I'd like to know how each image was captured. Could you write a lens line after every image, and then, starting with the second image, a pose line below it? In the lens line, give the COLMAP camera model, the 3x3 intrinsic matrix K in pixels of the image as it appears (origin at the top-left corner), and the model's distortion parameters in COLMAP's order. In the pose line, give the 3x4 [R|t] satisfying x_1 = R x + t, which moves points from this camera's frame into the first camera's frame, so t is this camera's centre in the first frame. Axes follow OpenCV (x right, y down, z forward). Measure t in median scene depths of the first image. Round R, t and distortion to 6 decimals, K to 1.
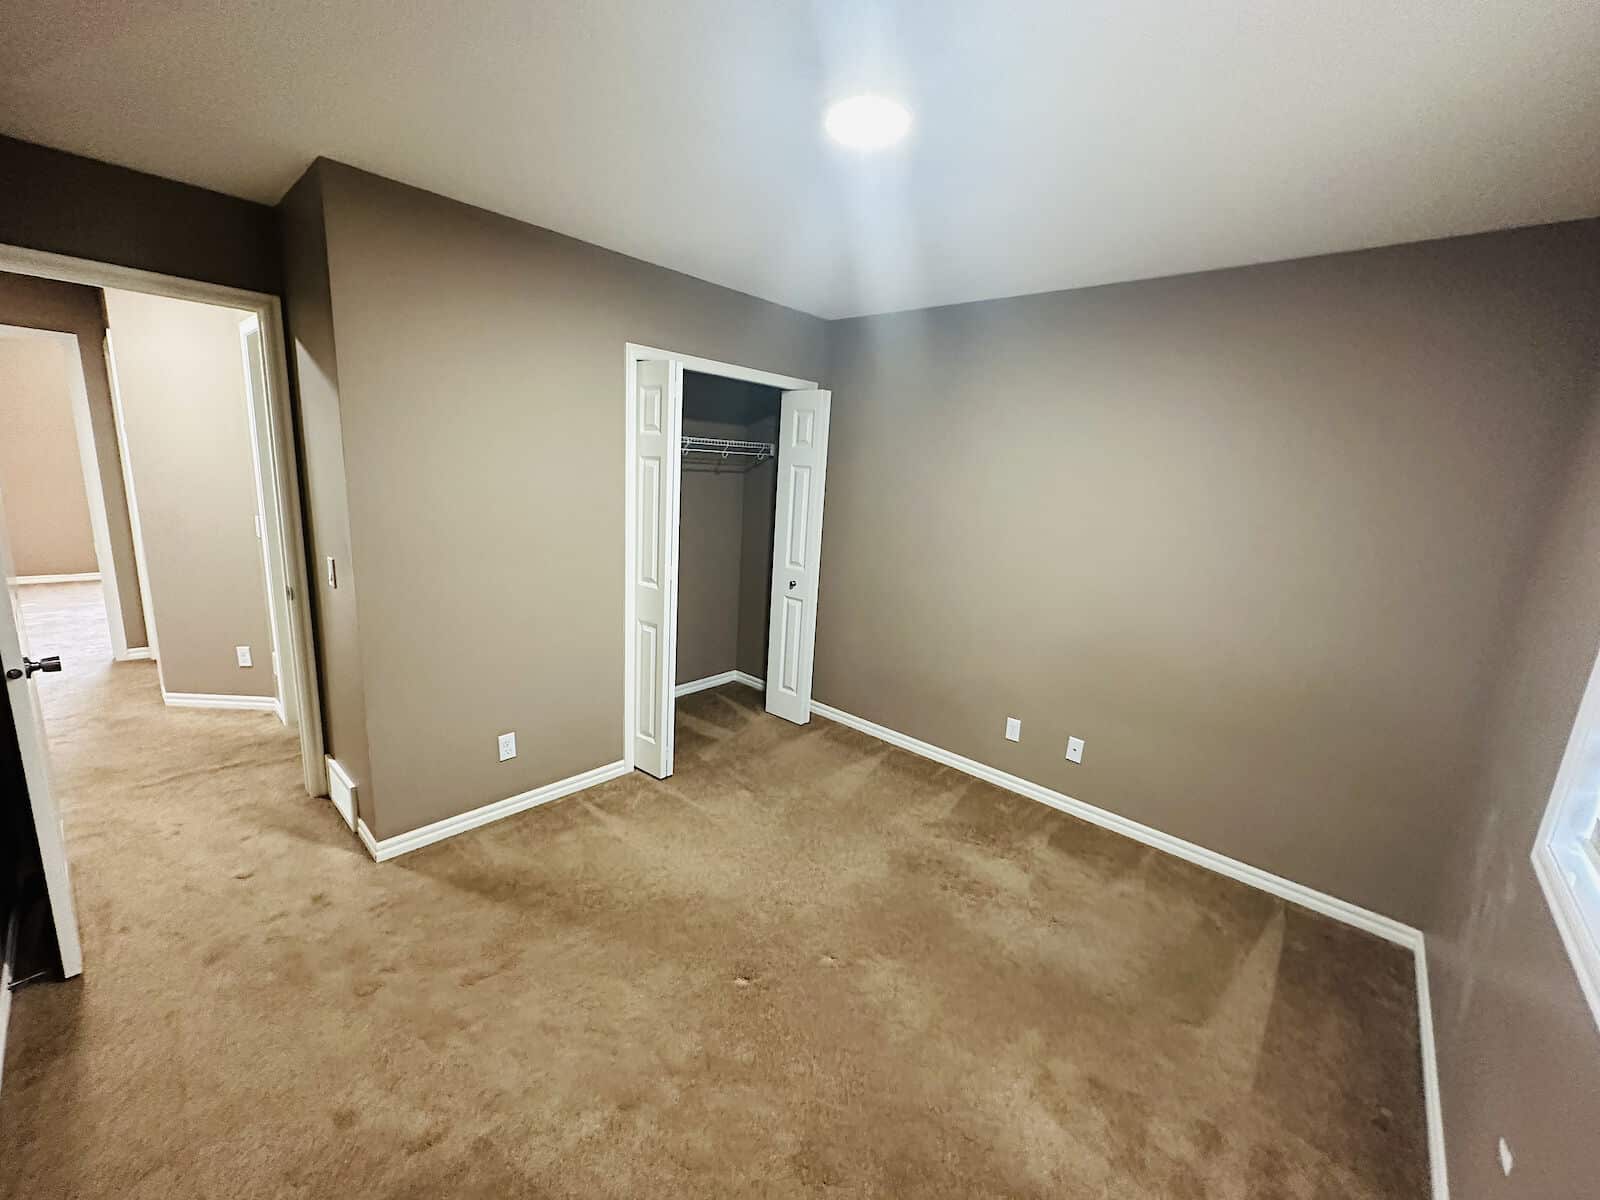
lens RADIAL K [[638.9, 0, 800.0], [0, 638.9, 600.0], [0, 0, 1]] dist [0.000146, 0.000228]
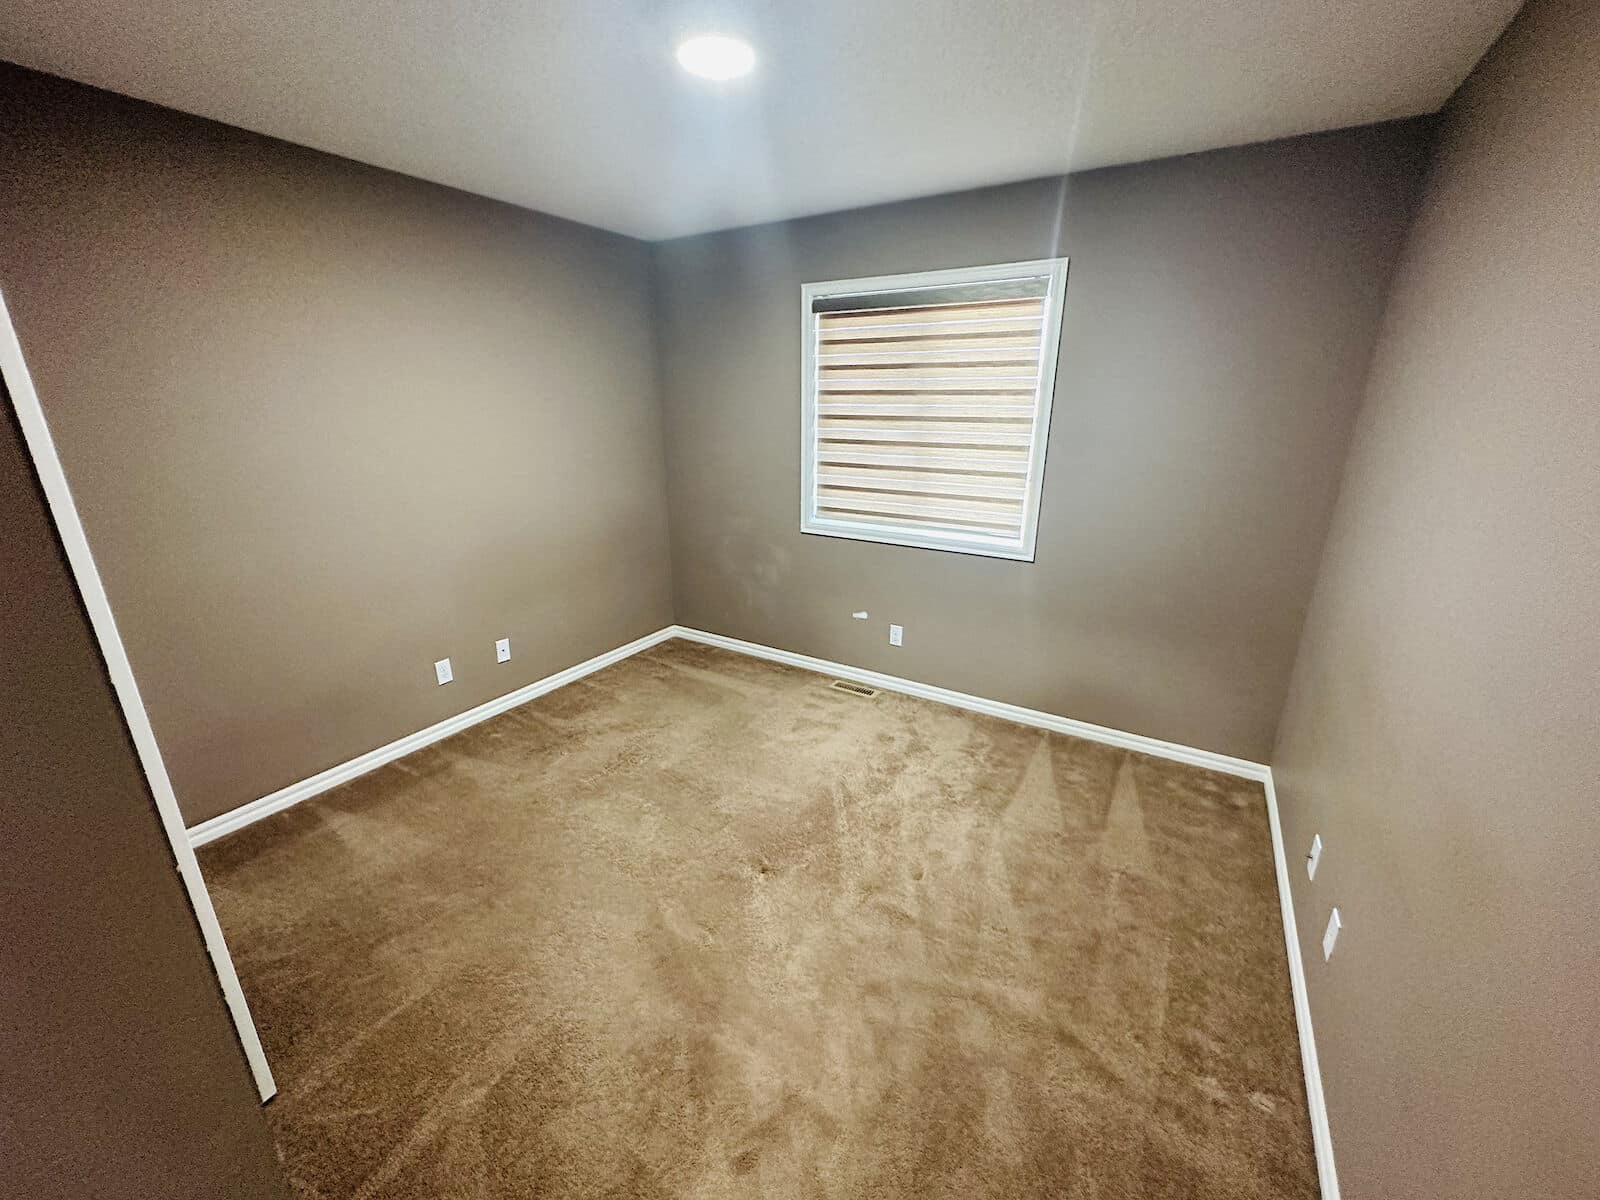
lens RADIAL K [[638.9, 0, 800.0], [0, 638.9, 600.0], [0, 0, 1]] dist [0.000146, 0.000228]
pose [[-0.185983, -0.357146, 0.915346, -0.724622], [0.187580, 0.901559, 0.389879, -0.196269], [-0.964481, 0.244211, -0.100681, 0.715657]]
